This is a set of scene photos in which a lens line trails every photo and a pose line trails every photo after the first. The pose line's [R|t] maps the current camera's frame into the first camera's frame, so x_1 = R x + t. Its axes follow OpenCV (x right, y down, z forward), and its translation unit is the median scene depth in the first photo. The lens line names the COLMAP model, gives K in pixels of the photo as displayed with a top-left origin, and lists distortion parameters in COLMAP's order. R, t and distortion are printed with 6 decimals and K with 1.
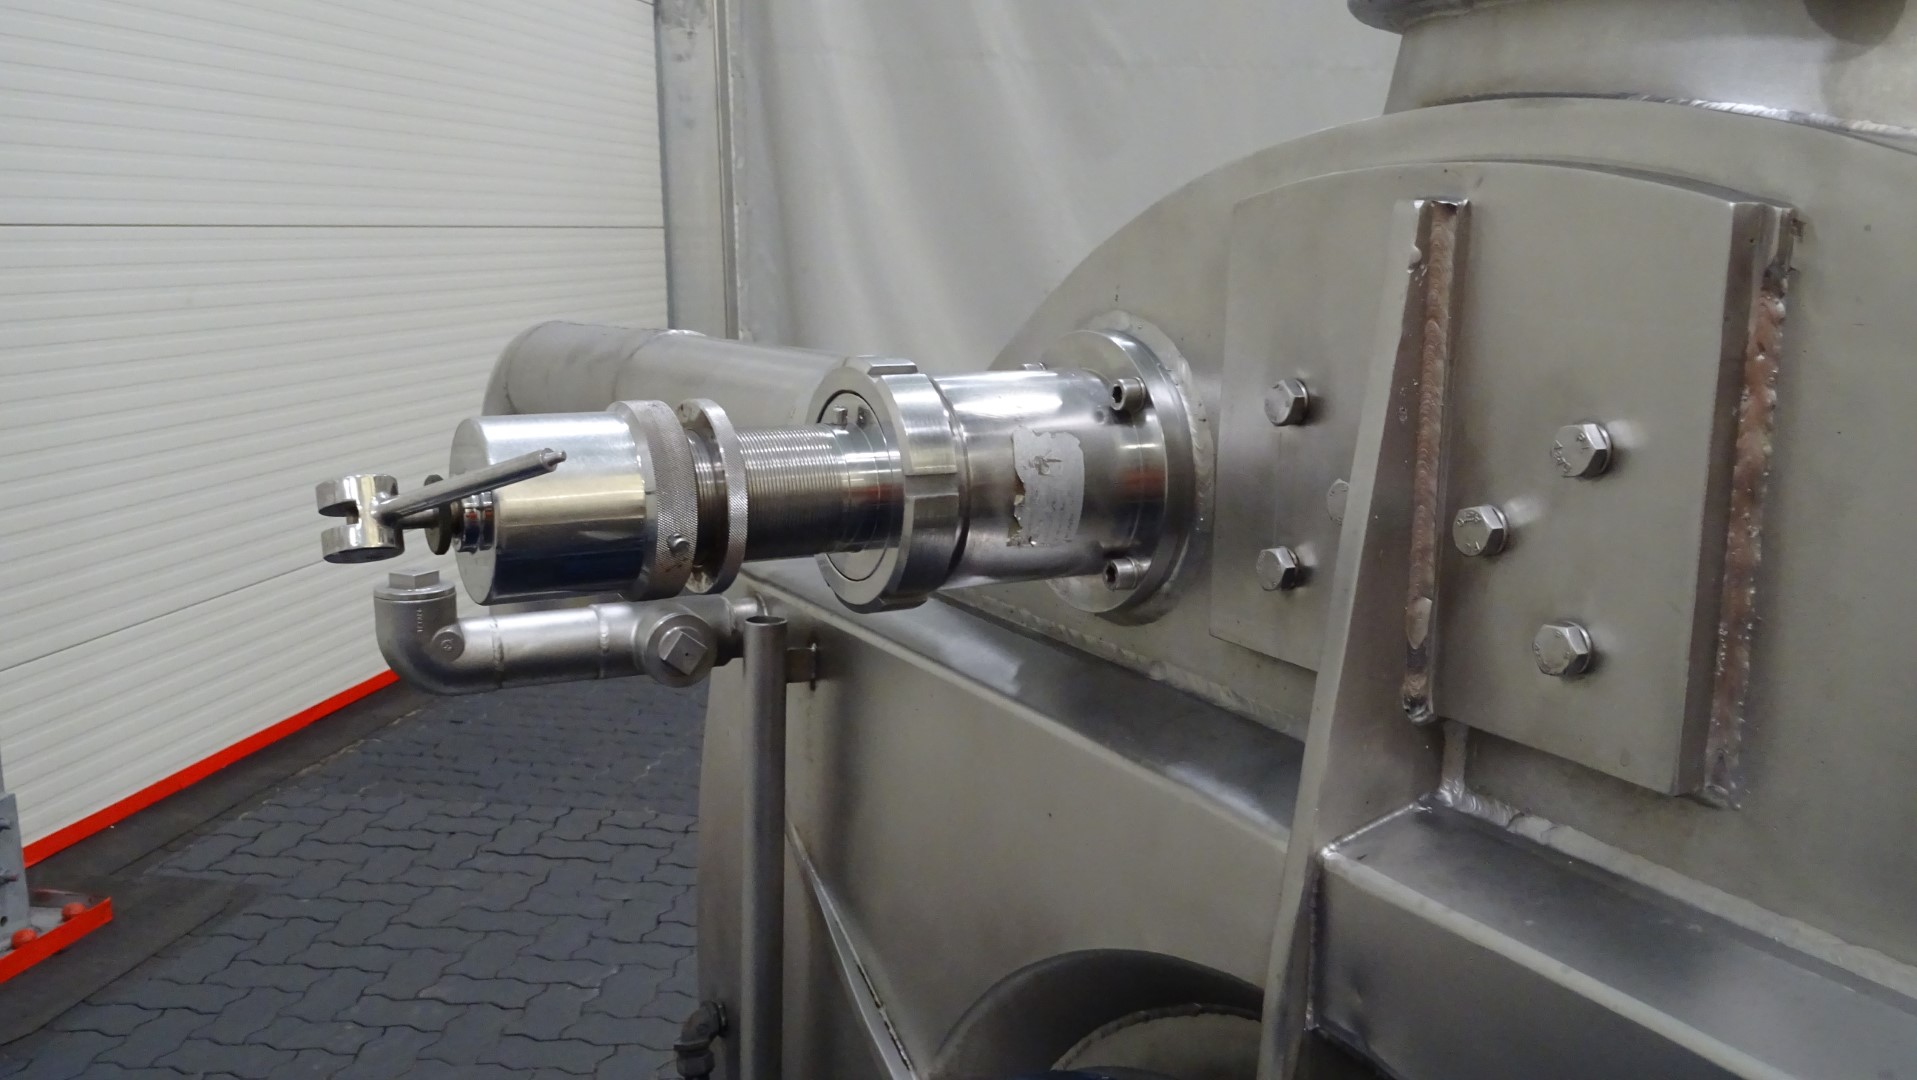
lens RADIAL K [[1772.1, 0, 952.1], [0, 1772.1, 537.7], [0, 0, 1]] dist [0.010186, 0.000000]
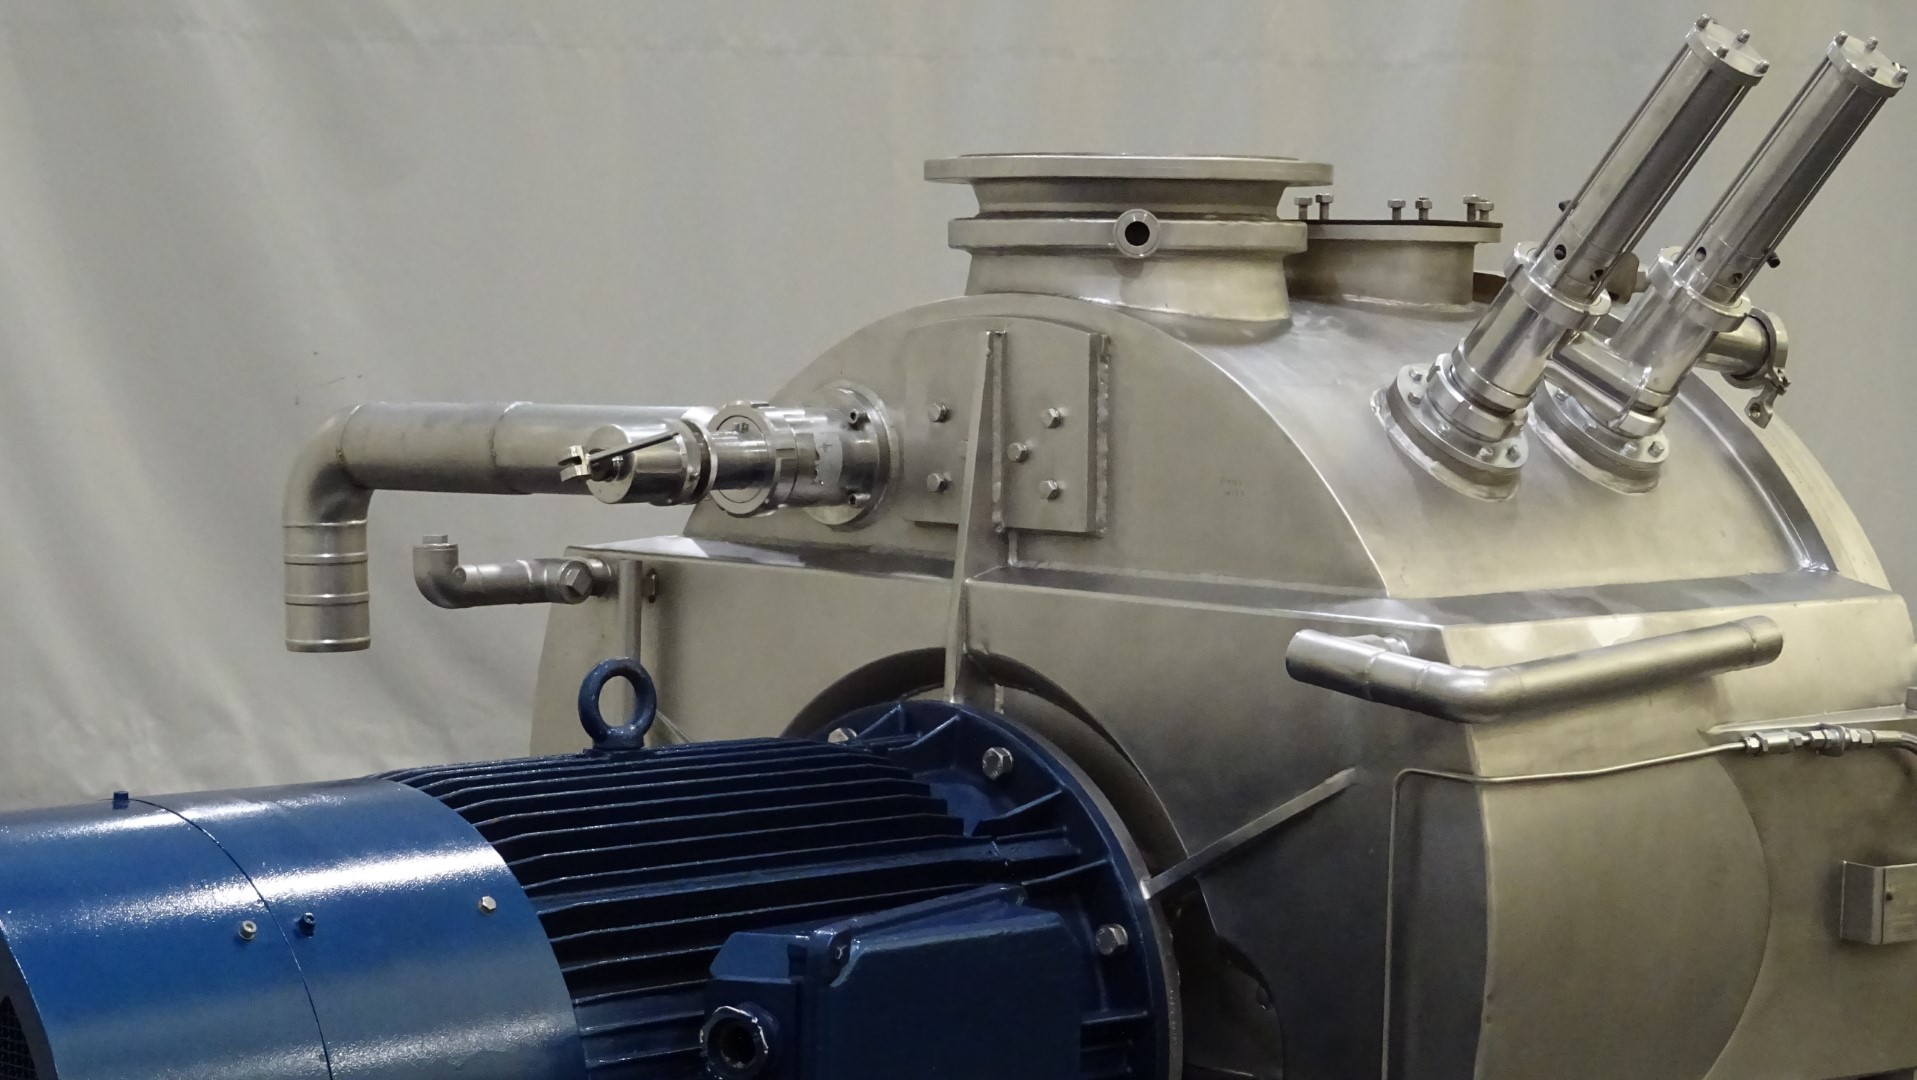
lens RADIAL K [[4516.3, 0, 958.6], [0, 4516.3, 541.0], [0, 0, 1]] dist [0.076833, 0.000000]
pose [[0.959060, -0.028680, 0.281748, -1.544840], [0.059852, 0.992914, -0.102663, 0.742218], [-0.276807, 0.115323, 0.953980, -4.931453]]
